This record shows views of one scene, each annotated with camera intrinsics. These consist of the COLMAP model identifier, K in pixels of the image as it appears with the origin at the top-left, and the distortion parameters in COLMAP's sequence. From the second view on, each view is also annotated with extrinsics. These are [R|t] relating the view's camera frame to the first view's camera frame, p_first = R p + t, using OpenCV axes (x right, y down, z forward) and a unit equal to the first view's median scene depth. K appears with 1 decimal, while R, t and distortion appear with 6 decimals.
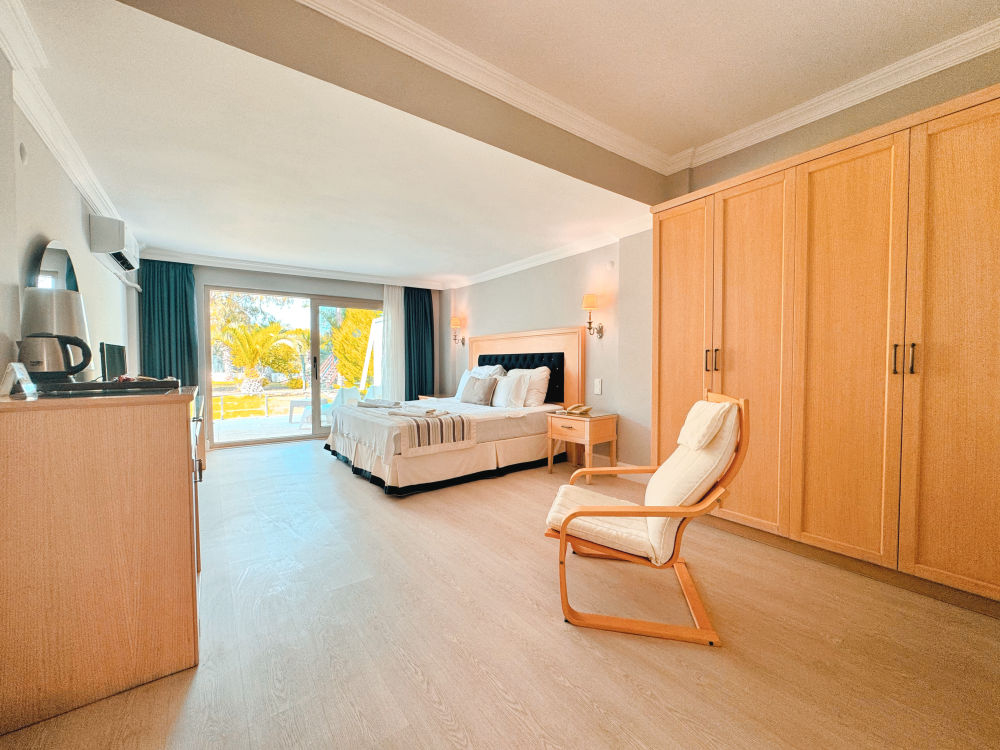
lens RADIAL K [[399.4, 0, 500.0], [0, 399.4, 375.0], [0, 0, 1]] dist [-0.002029, 0.000258]
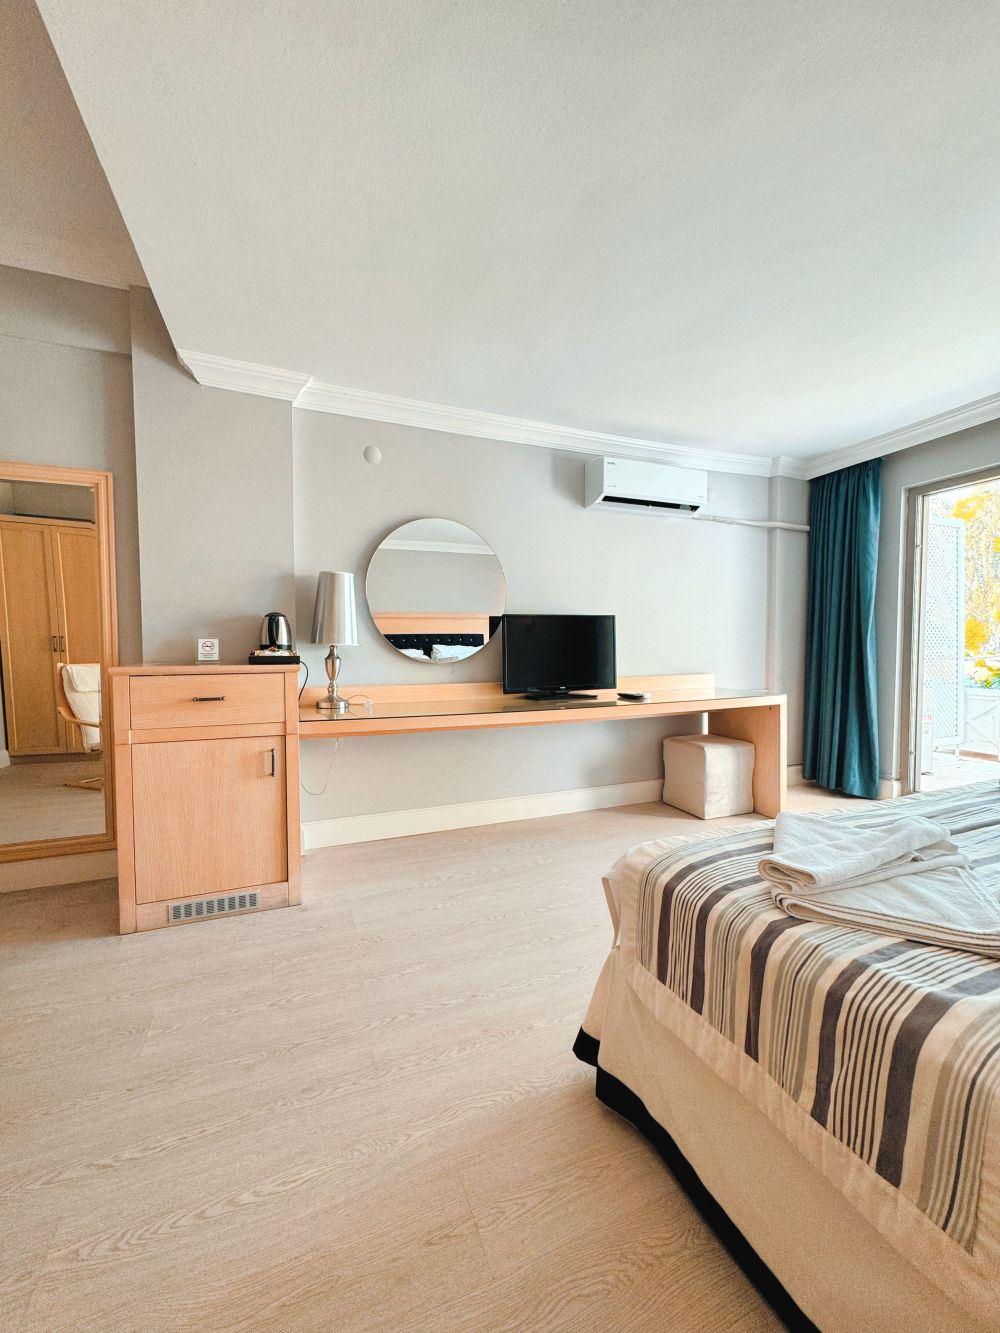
lens RADIAL K [[532.4, 0, 499.3], [0, 532.4, 664.9], [0, 0, 1]] dist [-0.002029, 0.000258]
pose [[-0.248417, 0.044173, -0.967646, 0.103388], [-0.026140, 0.998290, 0.052283, -0.020261], [0.968301, 0.038282, -0.246837, 0.826353]]
